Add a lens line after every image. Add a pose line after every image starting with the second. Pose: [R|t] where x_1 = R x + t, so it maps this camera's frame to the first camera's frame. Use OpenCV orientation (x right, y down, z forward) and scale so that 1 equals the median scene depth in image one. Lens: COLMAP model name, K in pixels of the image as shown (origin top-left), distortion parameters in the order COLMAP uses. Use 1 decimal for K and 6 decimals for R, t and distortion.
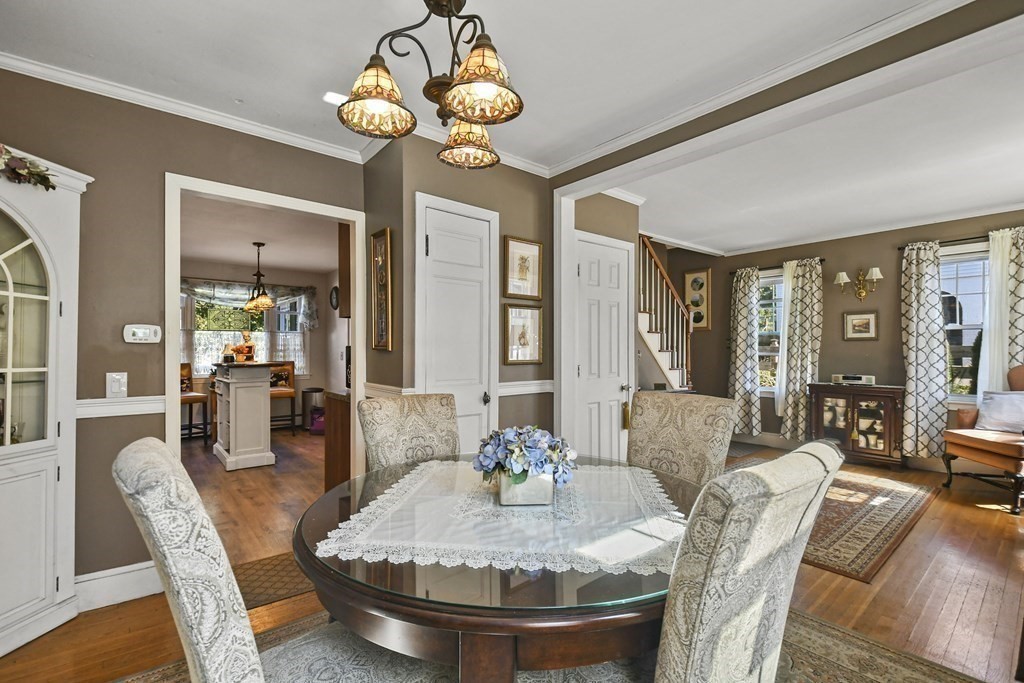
lens RADIAL K [[455.9, 0, 504.7], [0, 455.9, 350.6], [0, 0, 1]] dist [0.002844, -0.009273]
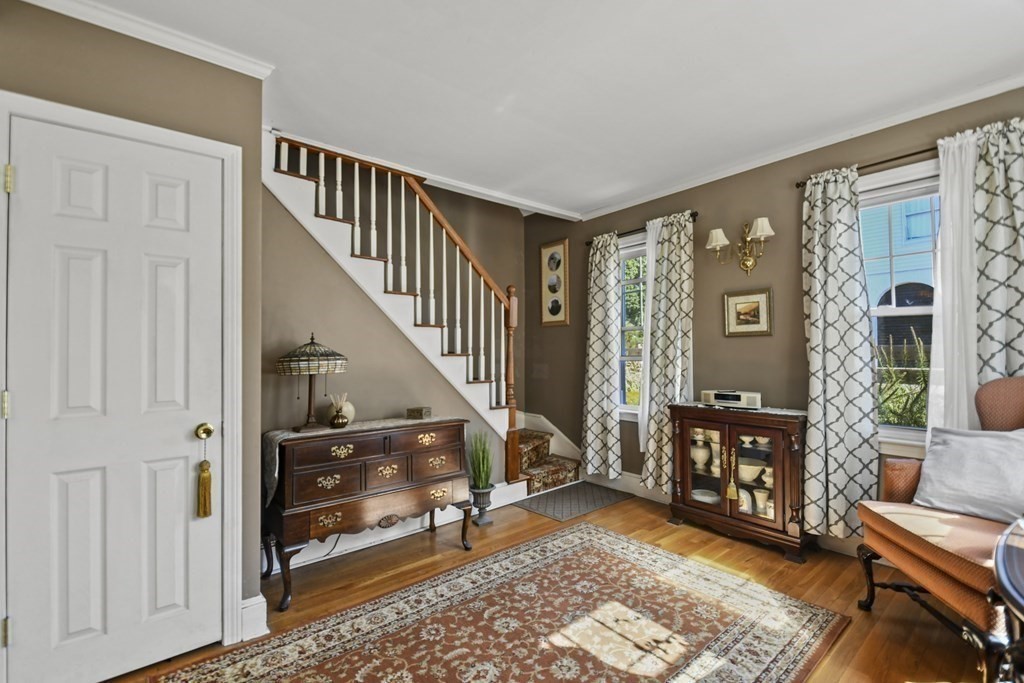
lens RADIAL K [[448.8, 0, 508.2], [0, 448.8, 343.1], [0, 0, 1]] dist [0.029922, -0.024233]
pose [[0.999964, -0.005977, 0.006075, 0.480823], [0.006119, 0.999704, -0.023533, -0.000158], [-0.005932, 0.023570, 0.999705, 0.403924]]
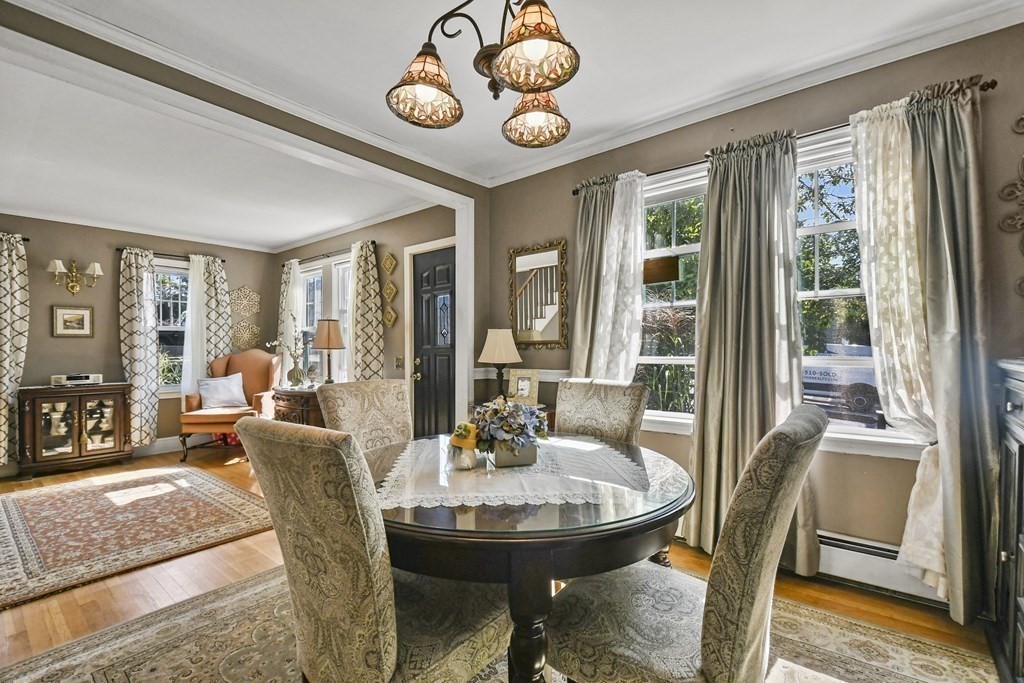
lens RADIAL K [[453.5, 0, 512.9], [0, 453.5, 348.1], [0, 0, 1]] dist [-0.015116, -0.000546]
pose [[-0.212177, 0.001389, 0.977230, -0.320092], [0.005170, 0.999987, -0.000299, 0.004885], [-0.977218, 0.004989, -0.212181, 0.343930]]
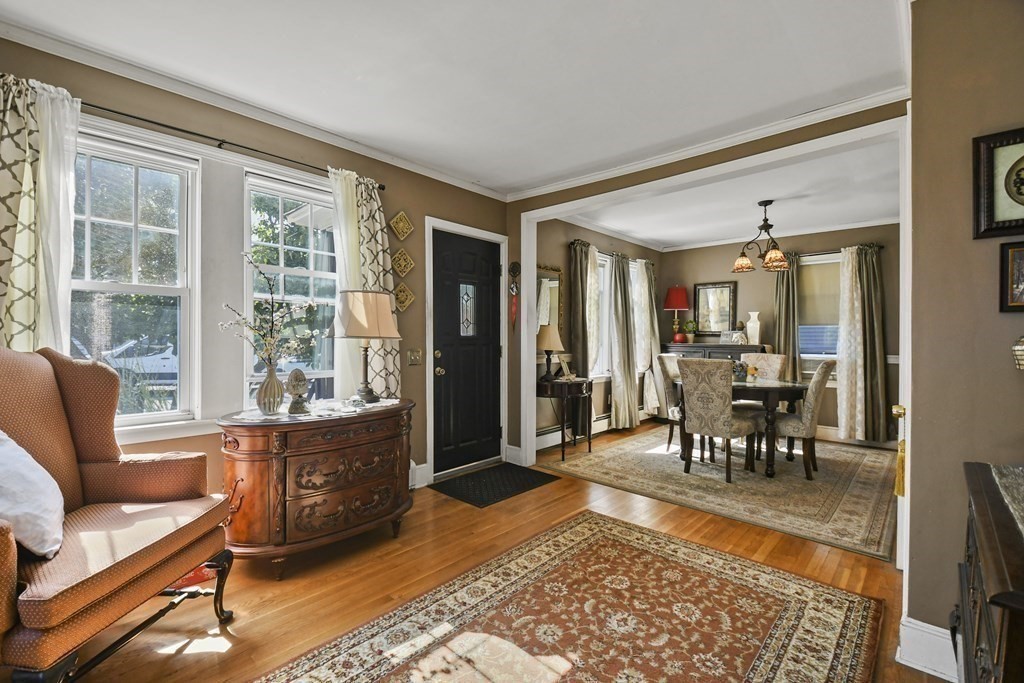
lens RADIAL K [[448.8, 0, 508.2], [0, 448.8, 343.1], [0, 0, 1]] dist [0.029922, -0.024233]
pose [[-0.989940, -0.004075, -0.141429, 0.617715], [-0.005341, 0.999949, 0.008572, 0.004711], [0.141387, 0.009242, -0.989911, 1.151106]]
